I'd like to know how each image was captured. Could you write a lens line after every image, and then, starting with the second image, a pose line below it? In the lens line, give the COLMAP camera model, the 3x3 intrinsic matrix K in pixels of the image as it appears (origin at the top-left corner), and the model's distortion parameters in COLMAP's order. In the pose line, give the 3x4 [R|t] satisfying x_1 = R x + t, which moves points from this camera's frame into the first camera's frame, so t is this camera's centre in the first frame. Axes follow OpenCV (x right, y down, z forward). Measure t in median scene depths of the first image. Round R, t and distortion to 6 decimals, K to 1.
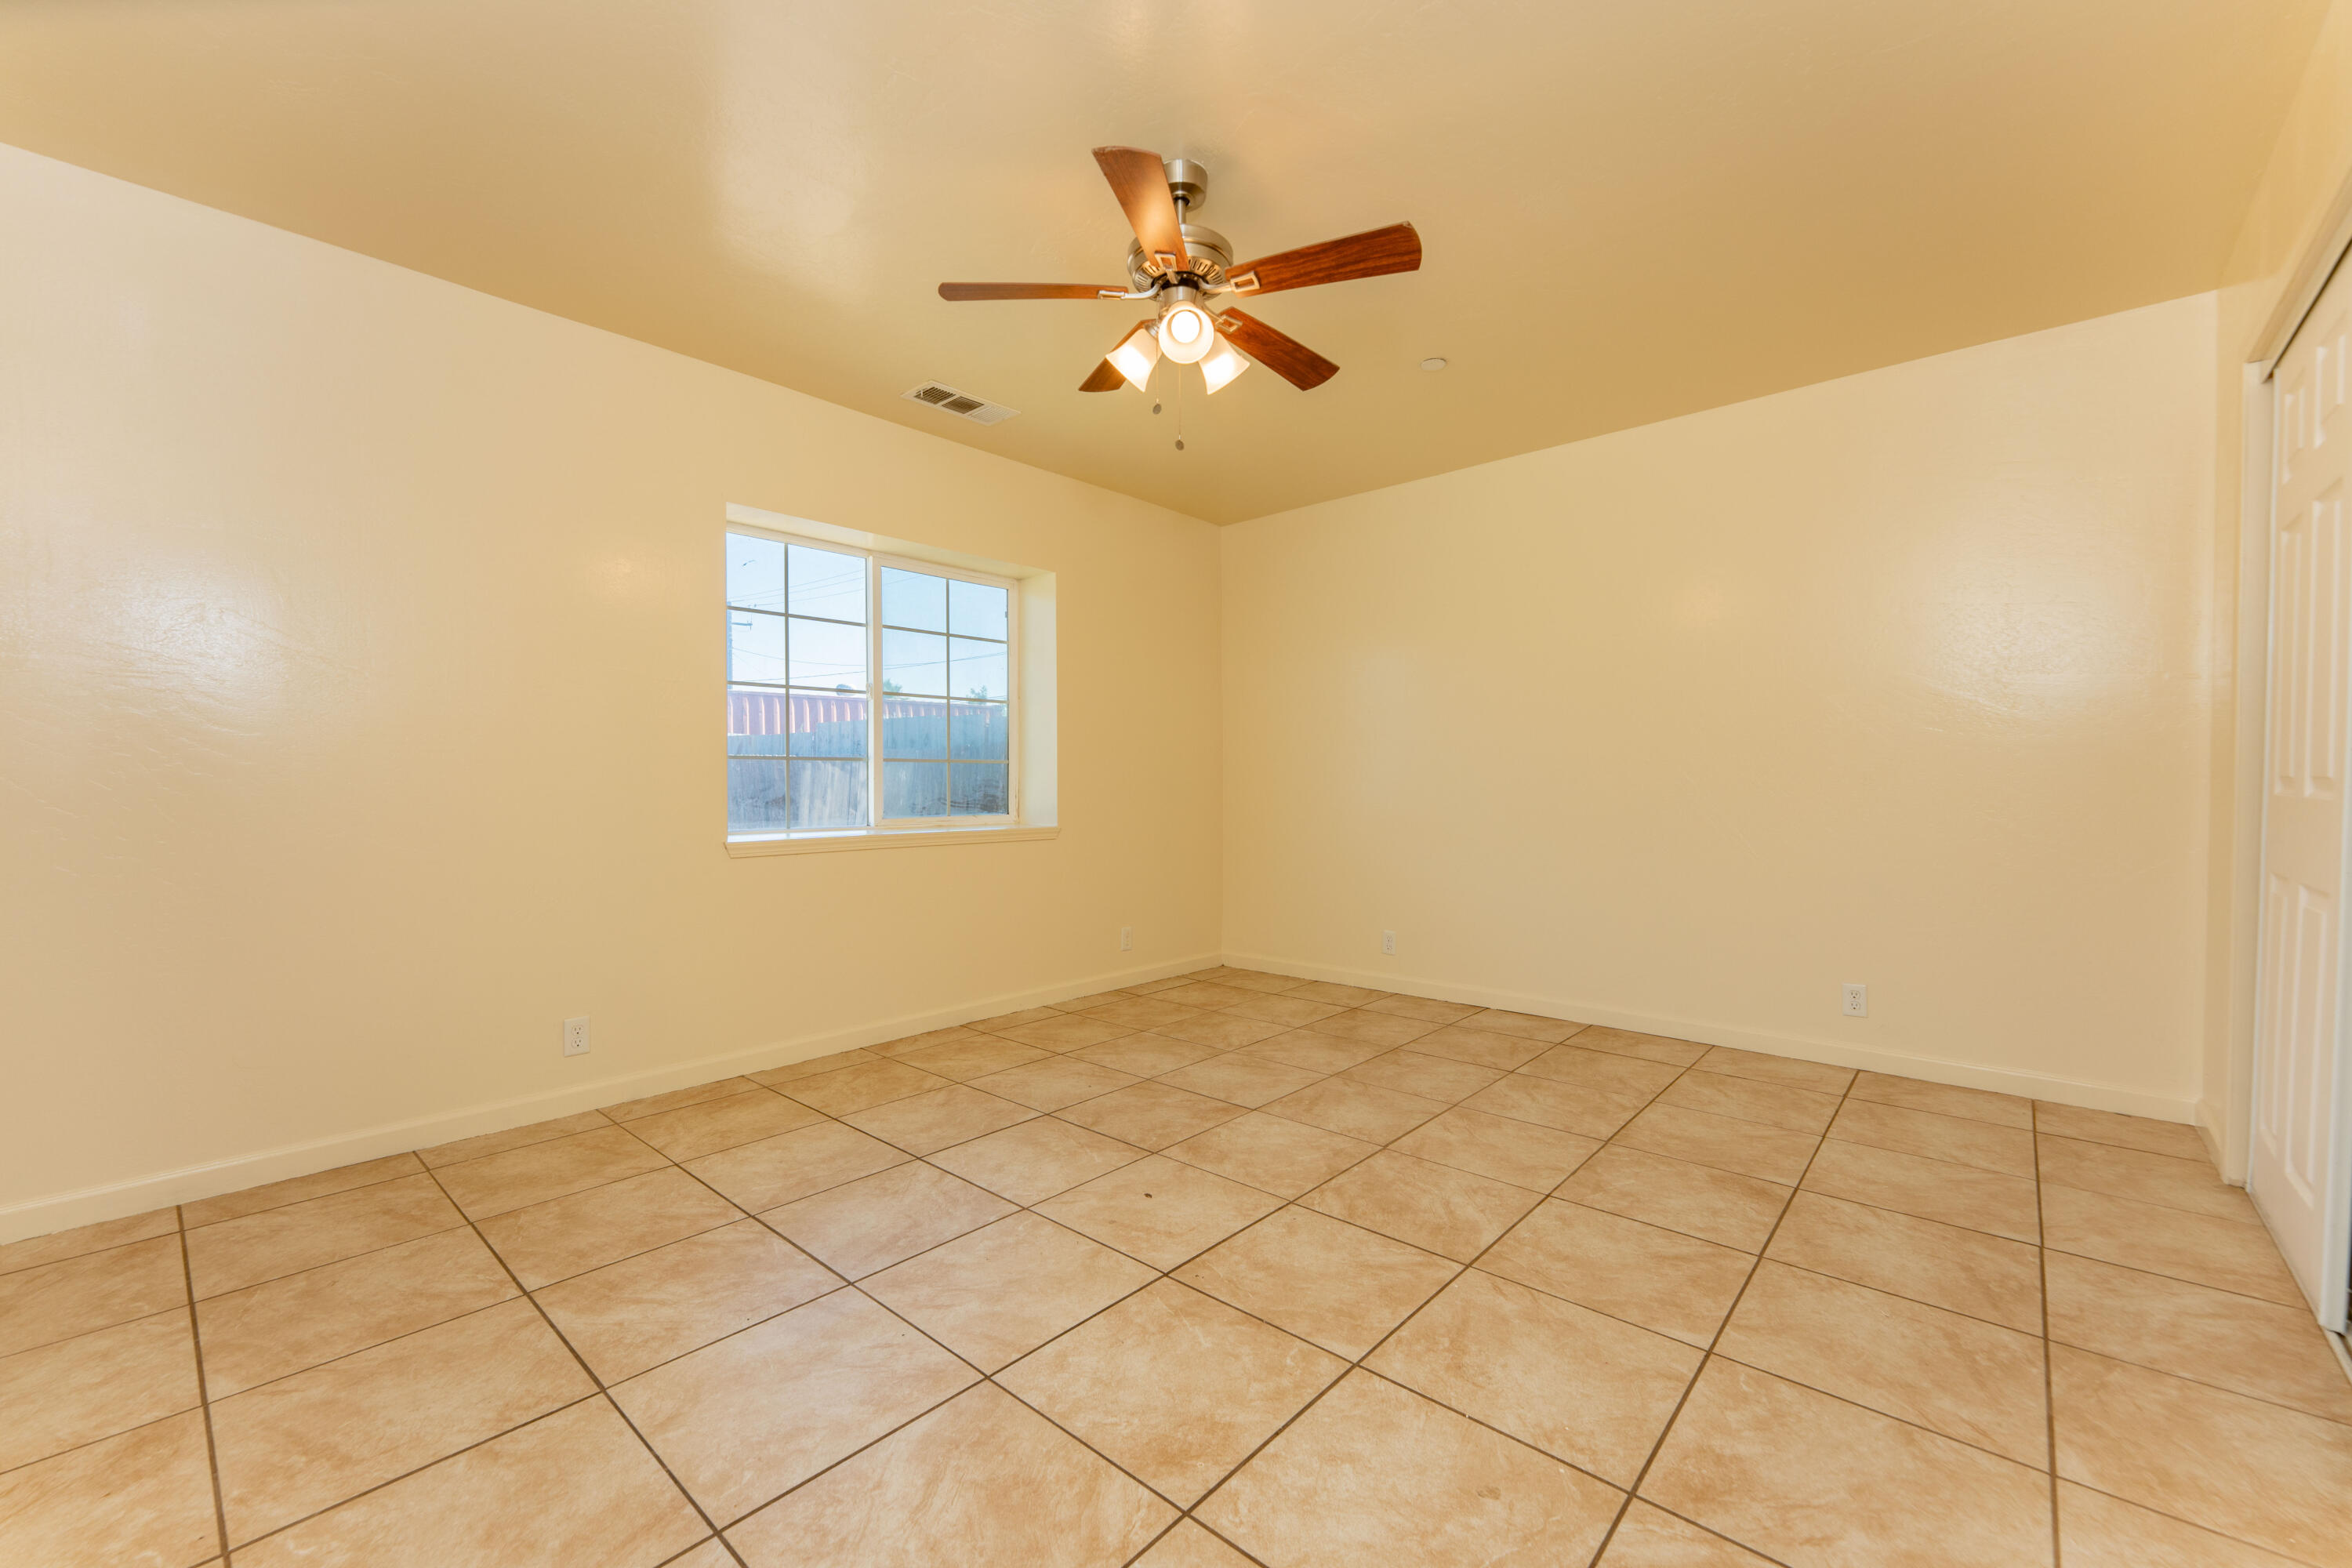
lens RADIAL K [[946.8, 0, 1172.1], [0, 946.8, 776.0], [0, 0, 1]] dist [-0.003881, -0.000472]
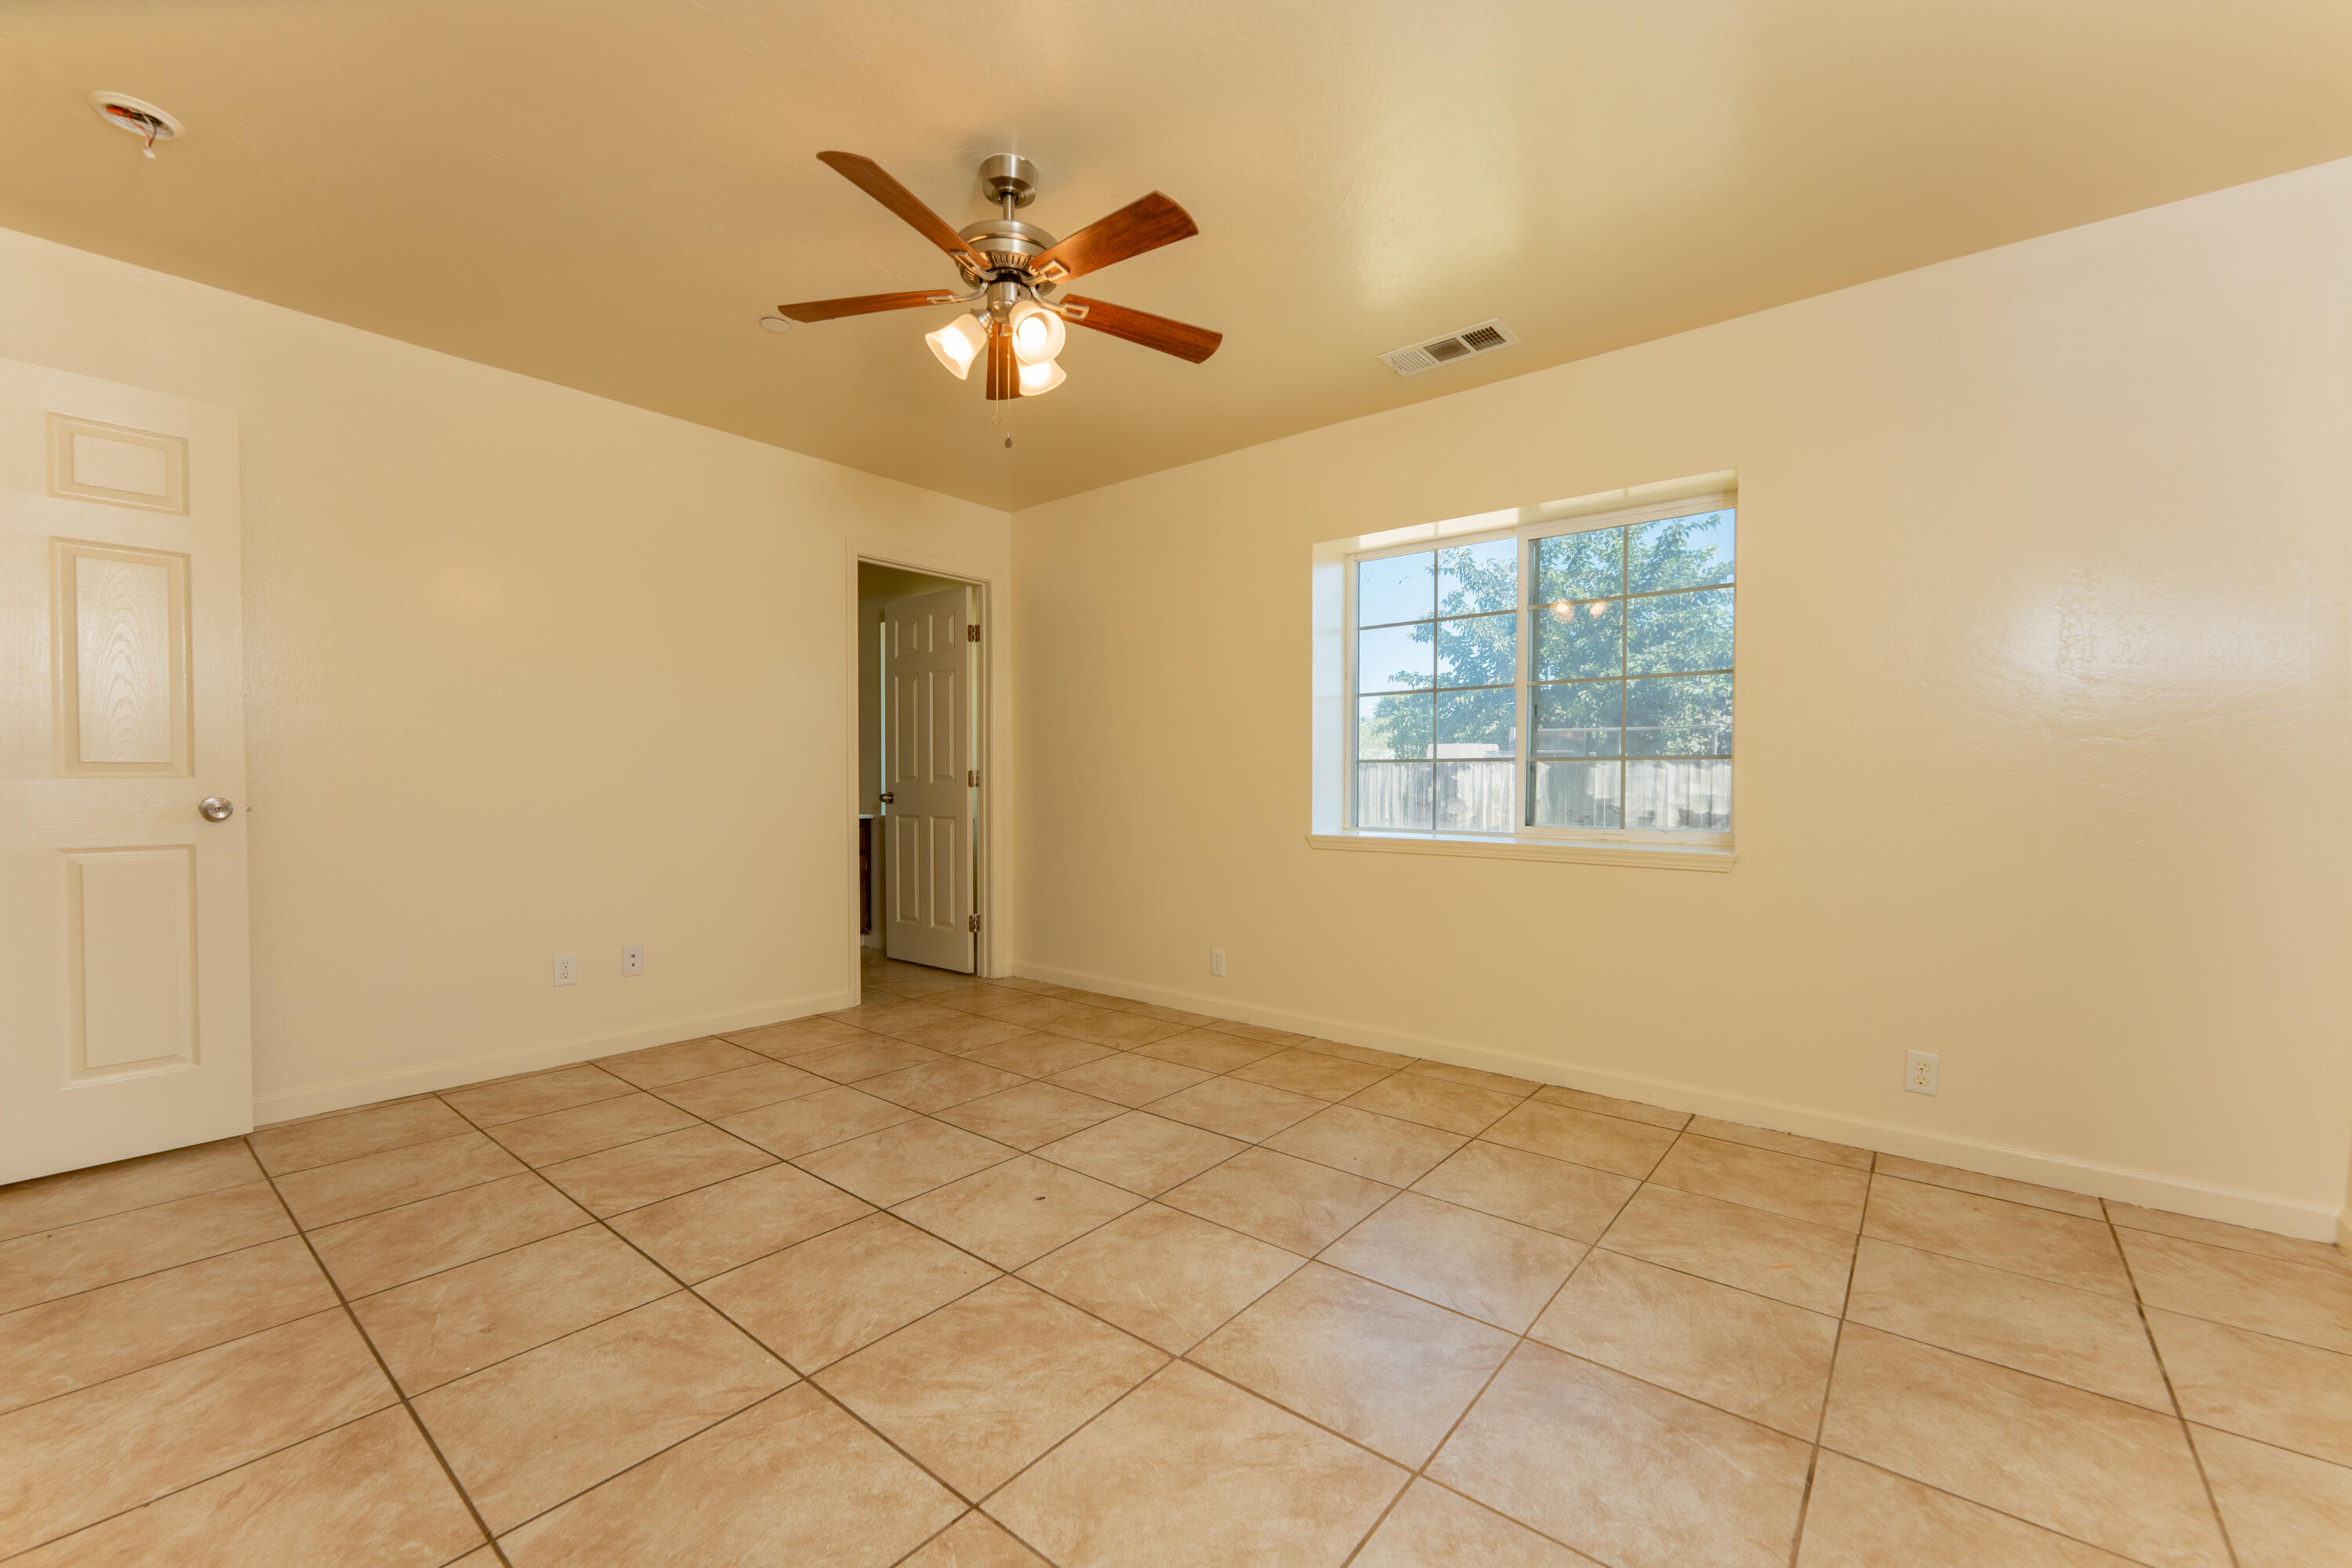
lens RADIAL K [[946.8, 0, 1175.3], [0, 946.8, 779.2], [0, 0, 1]] dist [-0.003881, -0.000472]
pose [[0.048908, 0.001160, -0.998803, 0.941977], [-0.000541, 0.999999, 0.001135, 0.000851], [0.998803, 0.000485, 0.048909, 1.055328]]
